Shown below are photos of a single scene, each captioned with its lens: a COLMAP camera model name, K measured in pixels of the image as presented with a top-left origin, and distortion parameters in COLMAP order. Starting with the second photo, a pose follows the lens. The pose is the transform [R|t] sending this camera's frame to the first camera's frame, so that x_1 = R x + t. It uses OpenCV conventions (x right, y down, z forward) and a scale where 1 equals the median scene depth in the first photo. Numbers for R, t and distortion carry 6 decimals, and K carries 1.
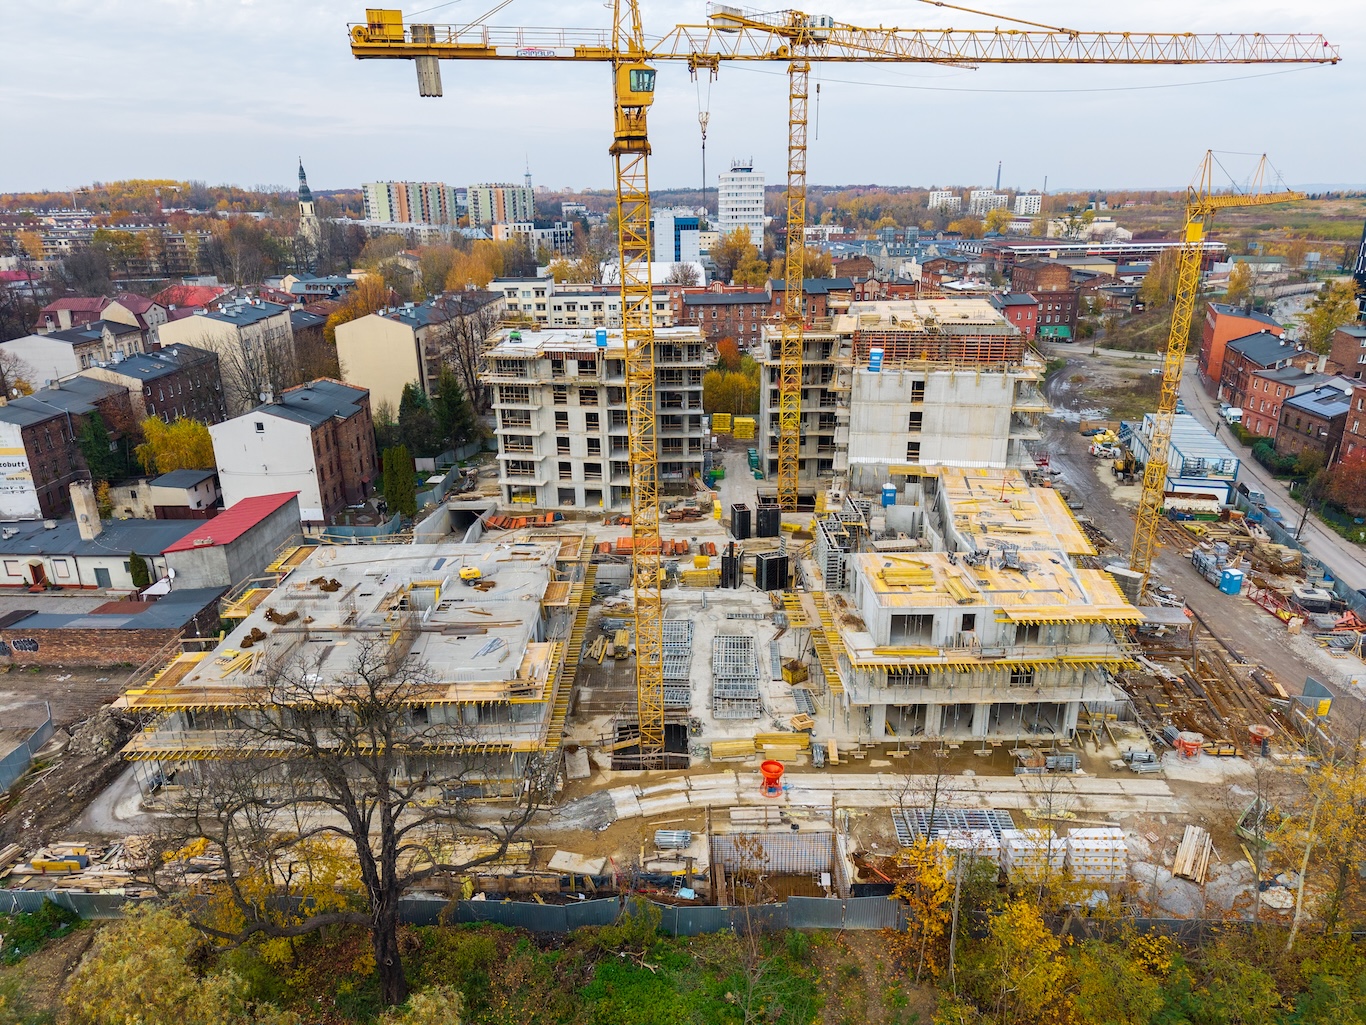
lens RADIAL K [[935.9, 0, 683.0], [0, 935.9, 512.5], [0, 0, 1]] dist [-0.003060, -0.001224]
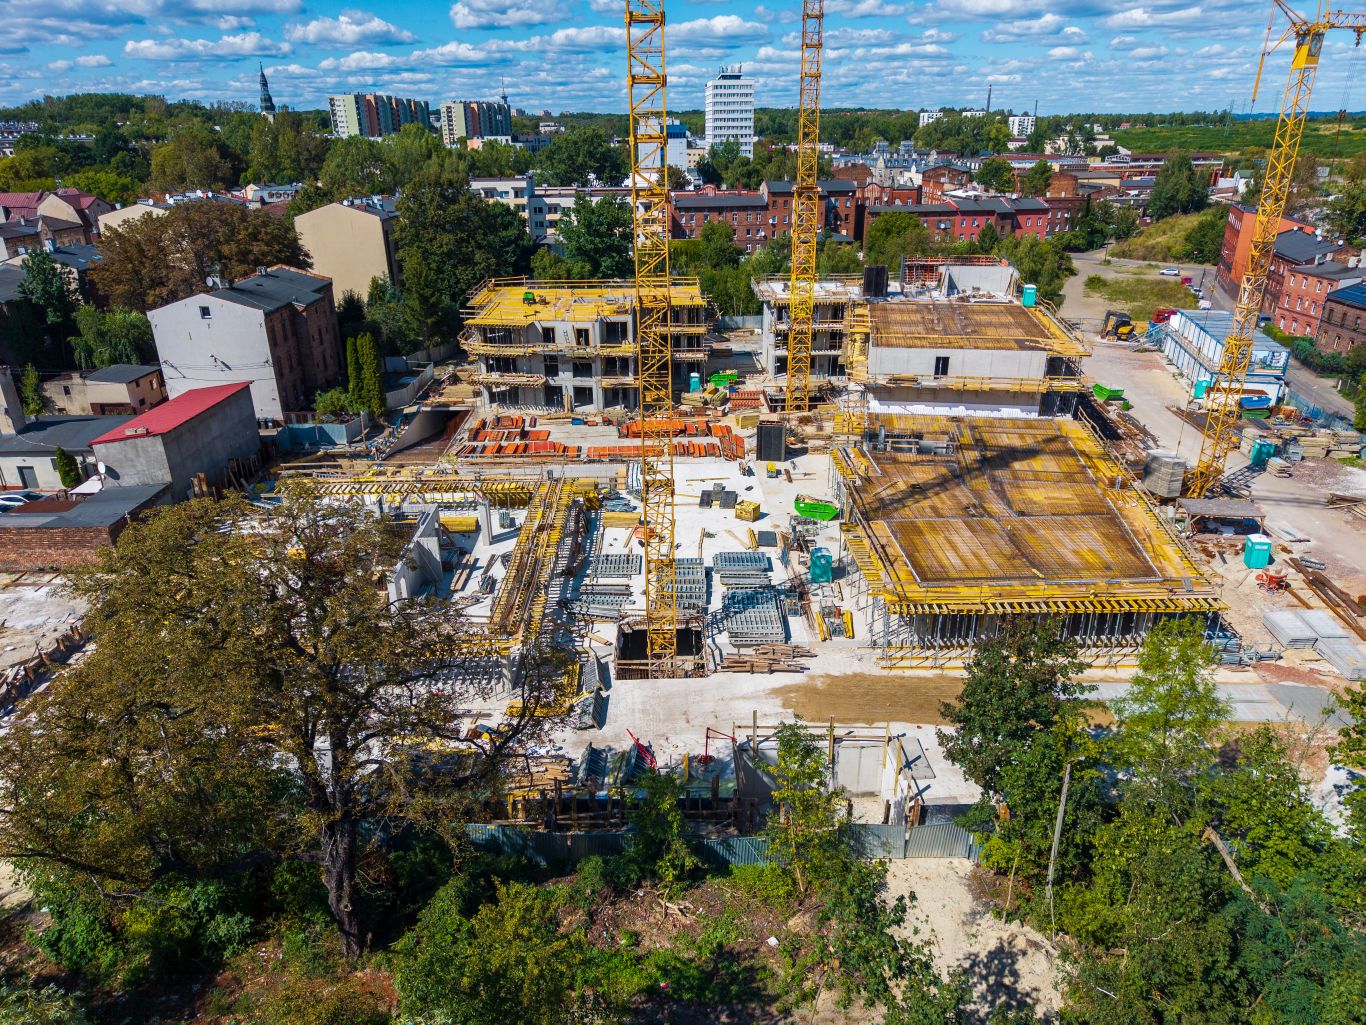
lens RADIAL K [[935.9, 0, 683.0], [0, 935.9, 512.5], [0, 0, 1]] dist [-0.003060, -0.001224]
pose [[0.999819, -0.004324, 0.018515, -0.013395], [0.003072, 0.997739, 0.067140, 0.029918], [-0.018763, -0.067071, 0.997572, 0.071019]]
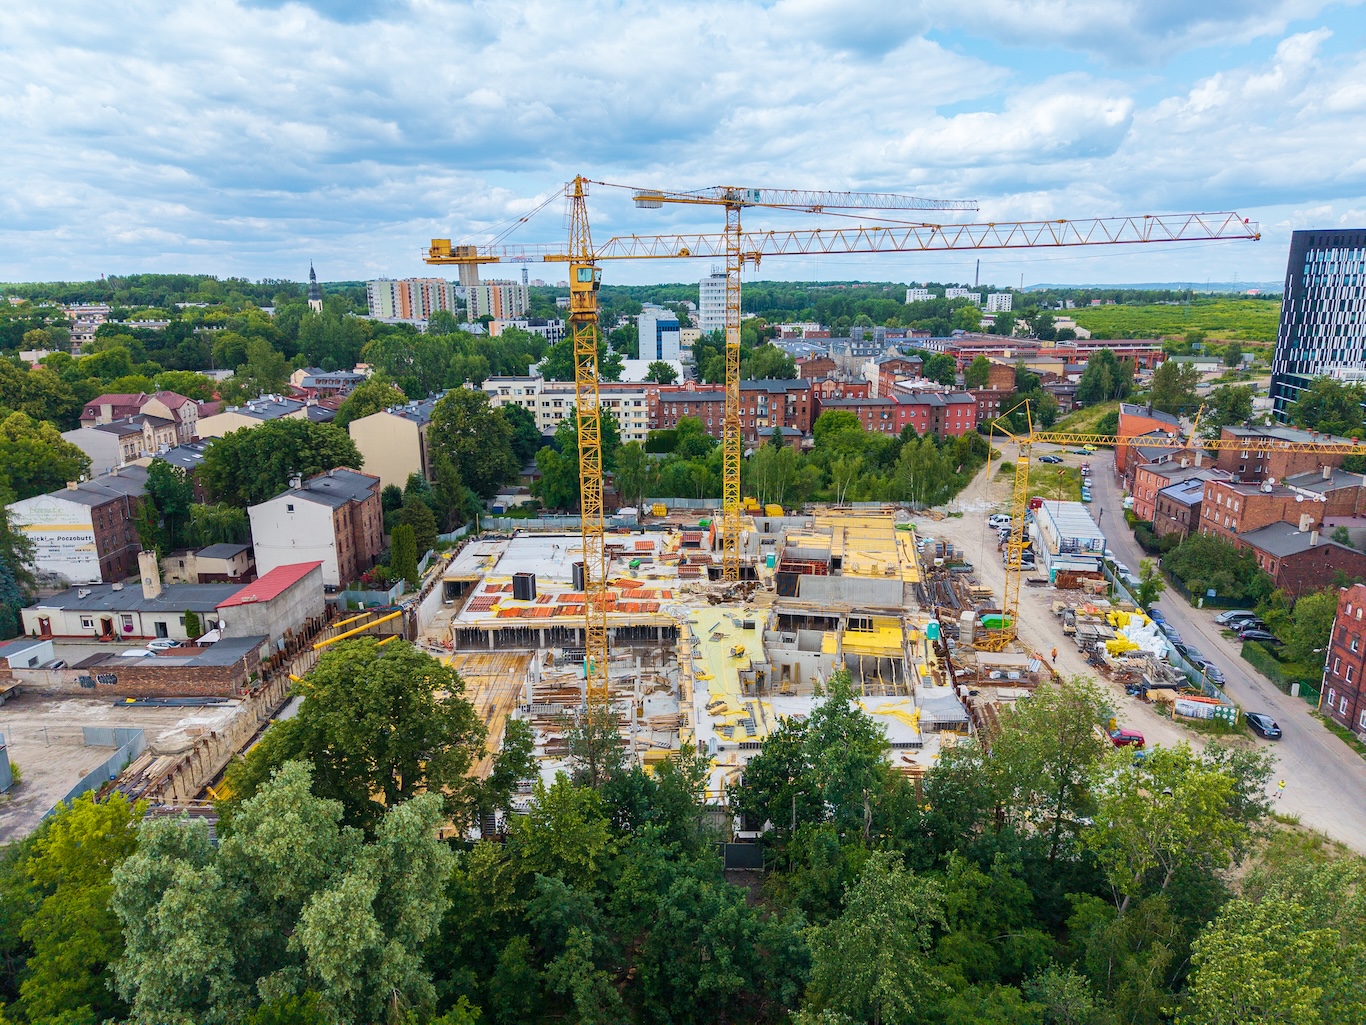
lens RADIAL K [[932.7, 0, 683.0], [0, 932.7, 512.5], [0, 0, 1]] dist [0.011513, -0.002260]
pose [[0.999952, 0.005032, 0.008374, 0.033562], [-0.004260, 0.995953, -0.089779, 0.015430], [-0.008792, 0.089739, 0.995927, -0.156718]]
